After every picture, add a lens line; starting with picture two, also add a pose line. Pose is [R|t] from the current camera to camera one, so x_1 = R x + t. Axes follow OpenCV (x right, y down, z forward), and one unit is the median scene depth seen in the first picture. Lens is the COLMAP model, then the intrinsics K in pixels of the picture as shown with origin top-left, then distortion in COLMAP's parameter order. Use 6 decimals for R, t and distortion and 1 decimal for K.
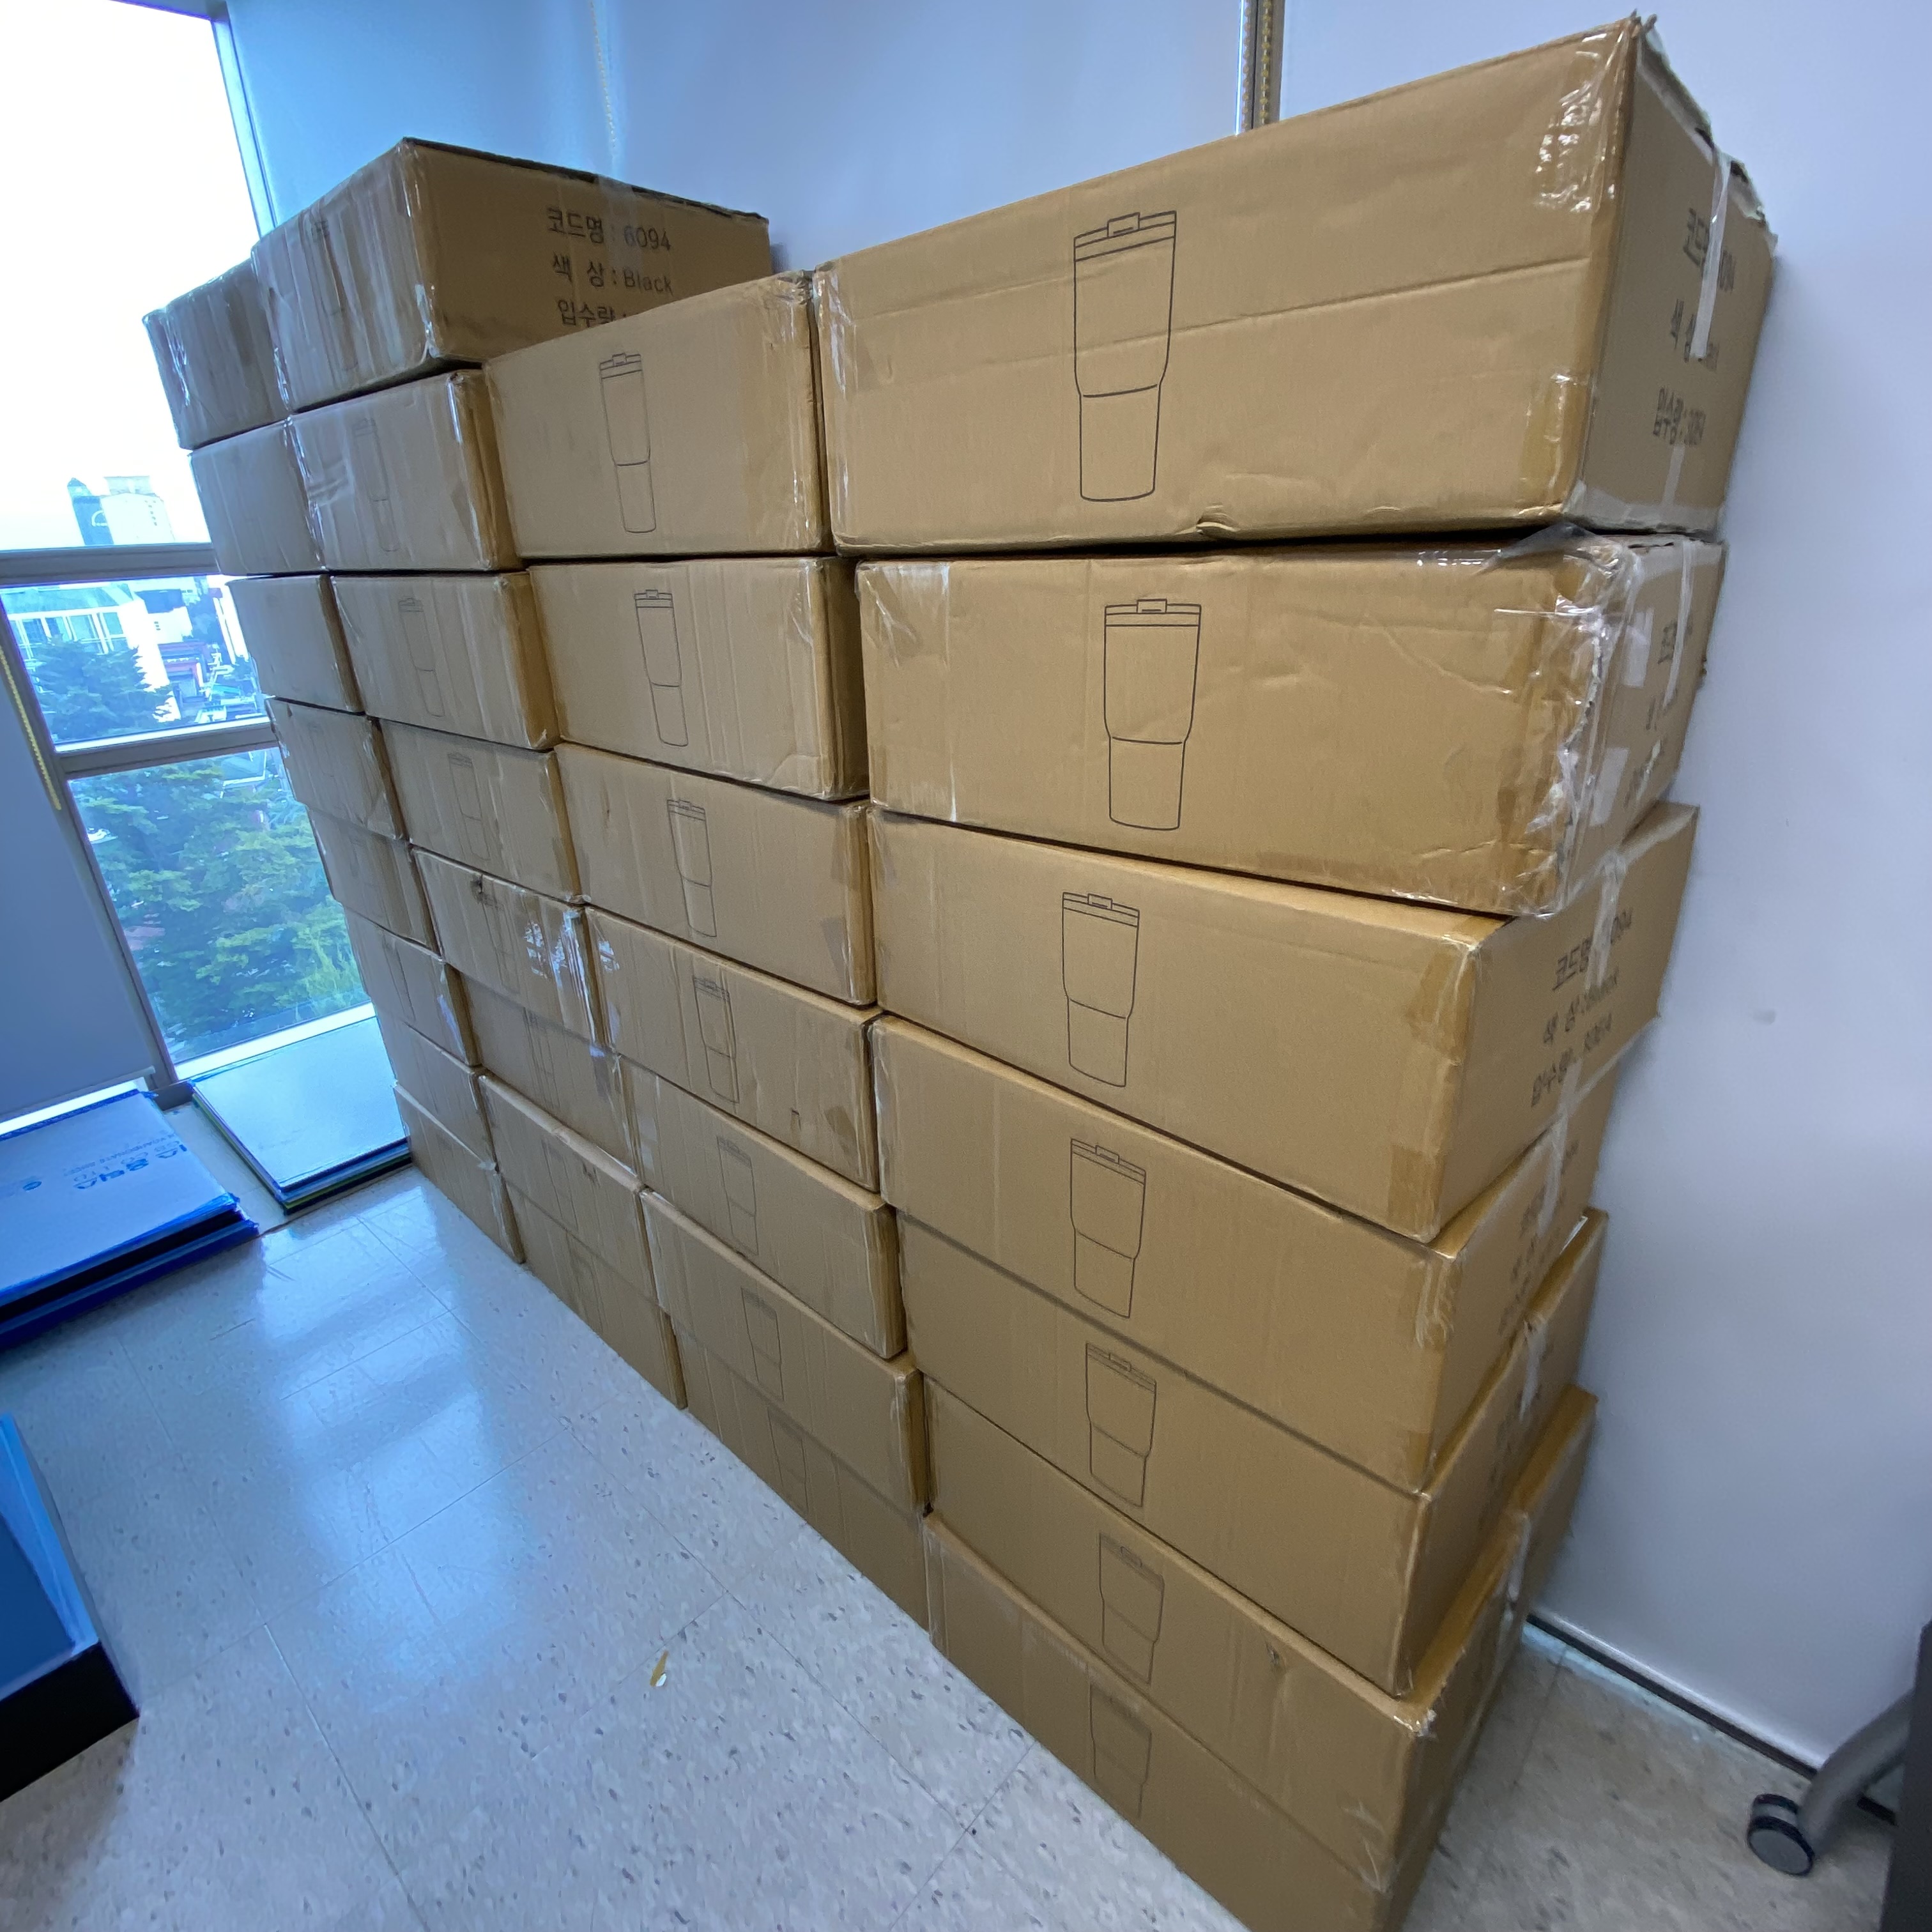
lens RADIAL K [[1056.3, 0, 966.0], [0, 1056.3, 966.0], [0, 0, 1]] dist [0.075727, -0.096091]
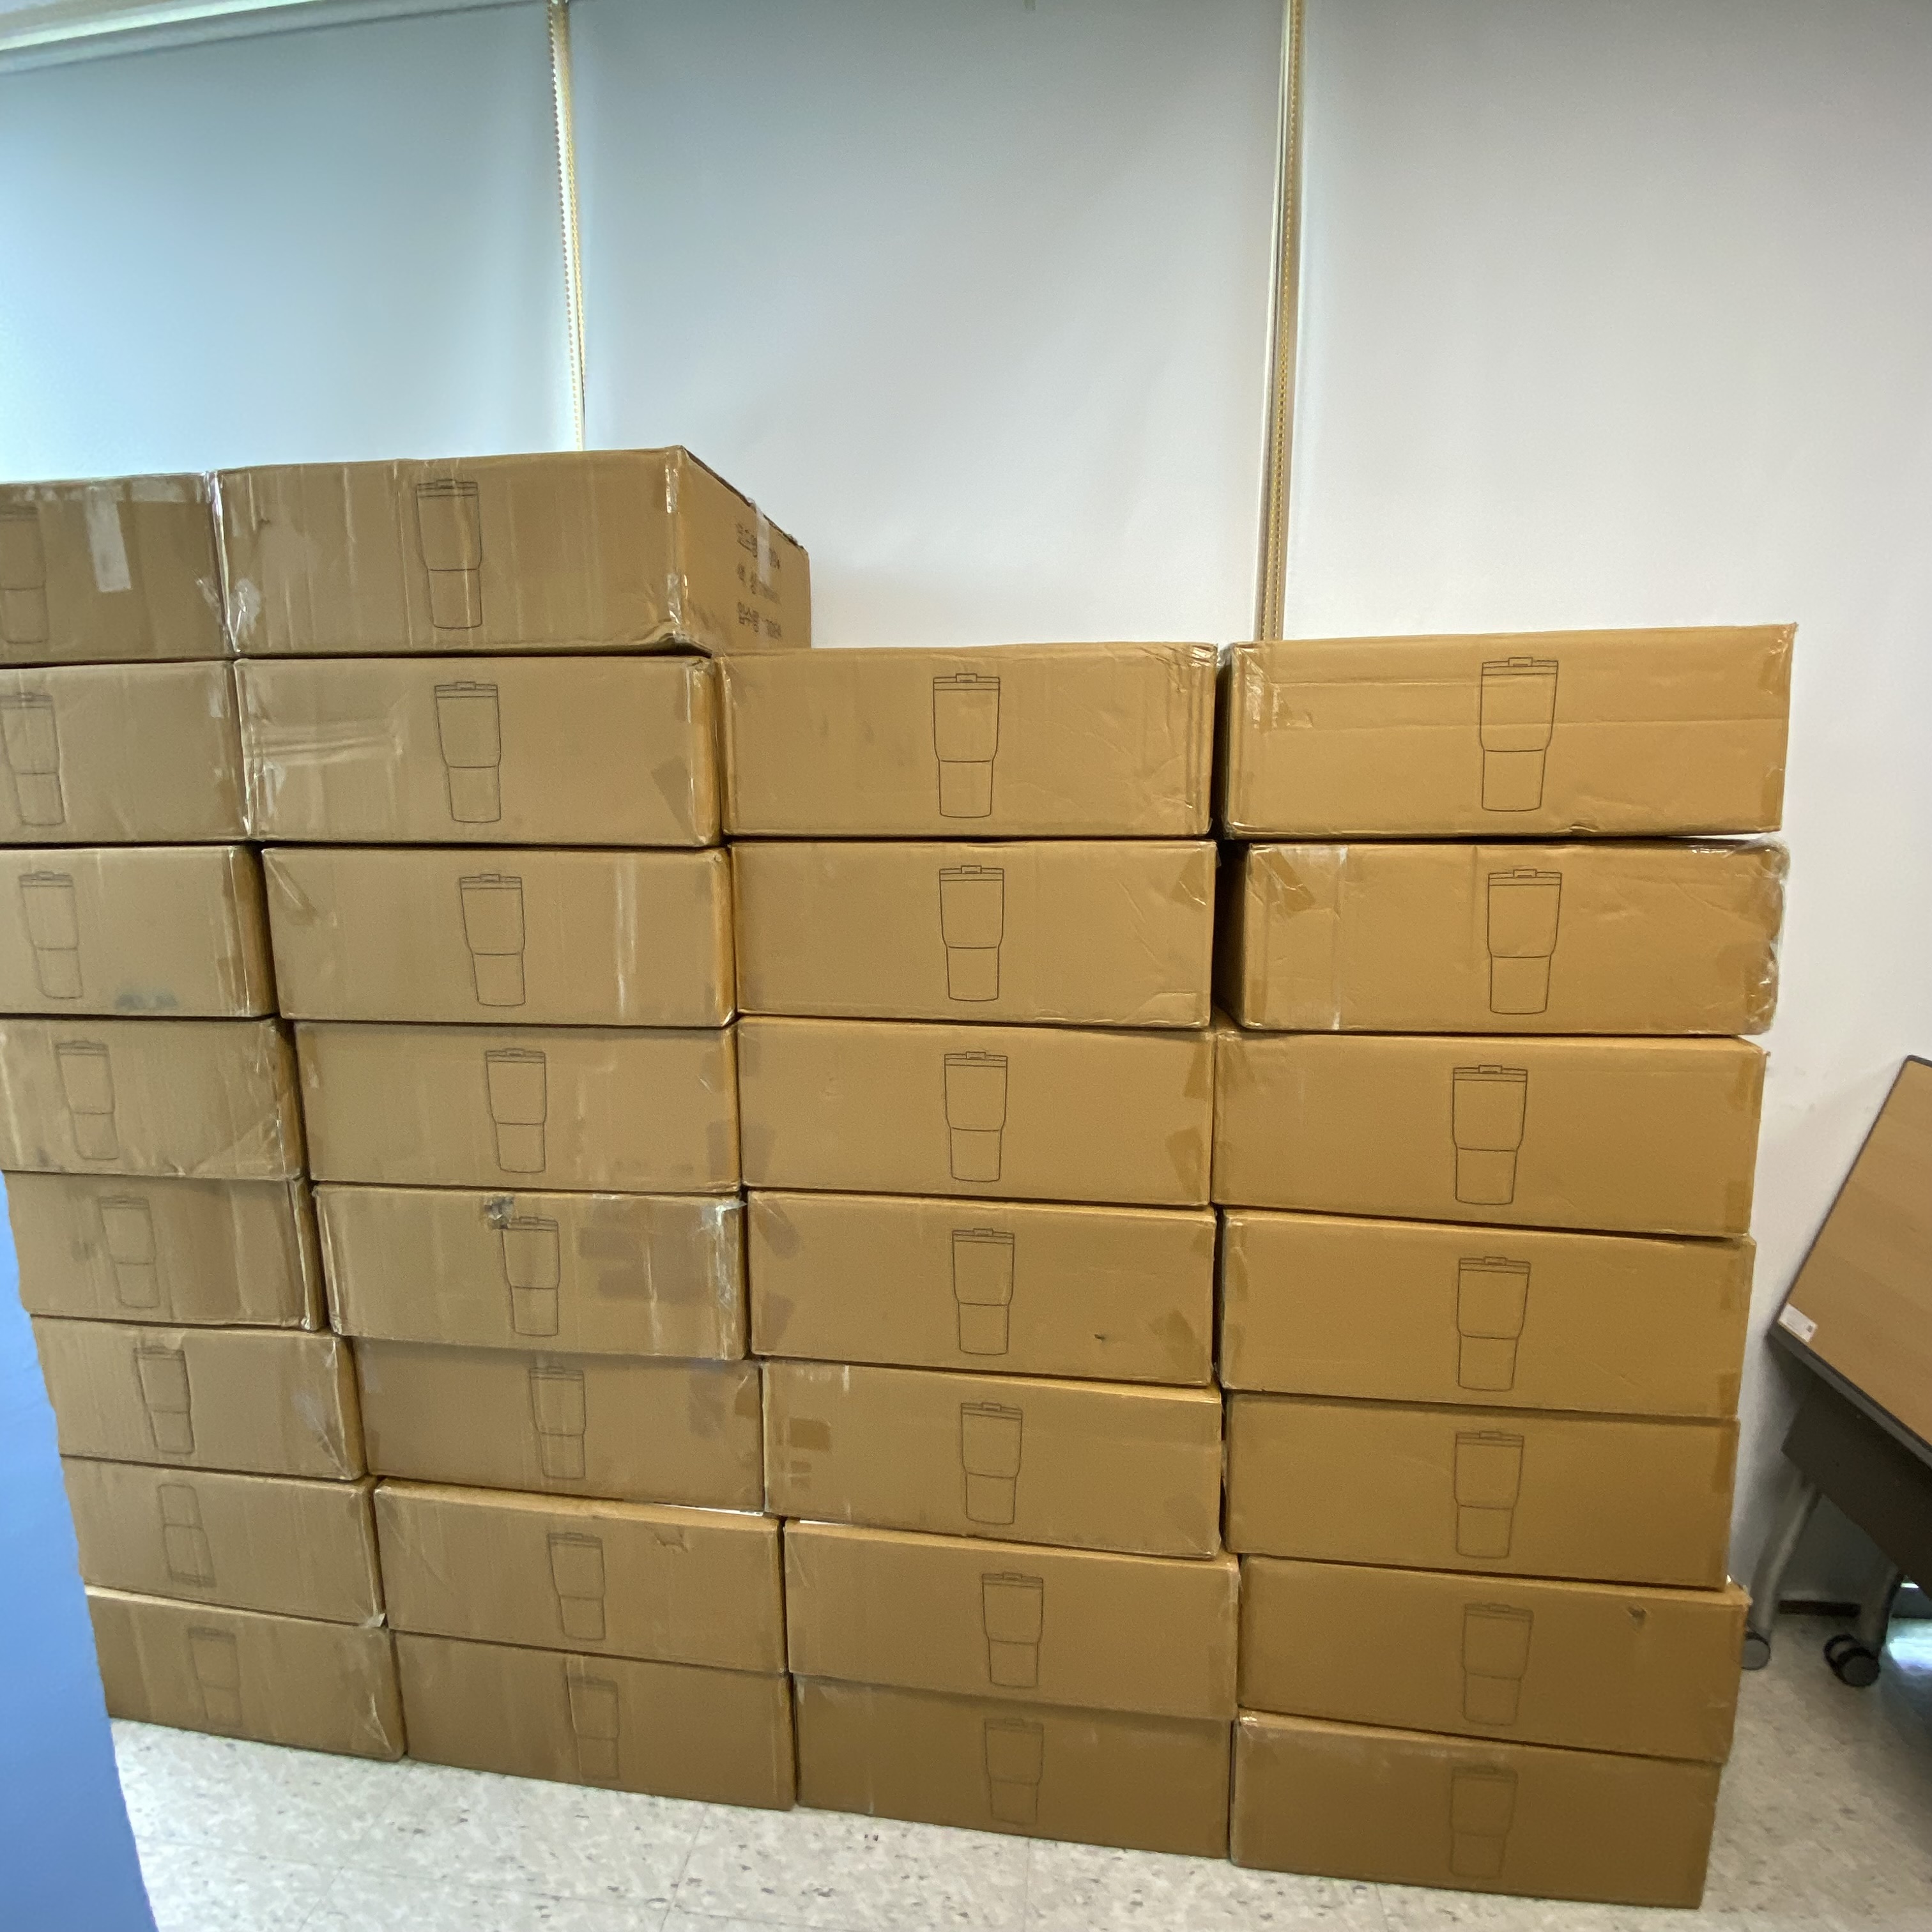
lens RADIAL K [[1039.9, 0, 966.0], [0, 1039.9, 966.0], [0, 0, 1]] dist [0.040192, -0.036329]
pose [[0.802888, -0.049118, 0.594102, -1.050742], [0.195907, 0.962987, -0.185138, -0.058635], [-0.563019, 0.265034, 0.782794, 0.209798]]
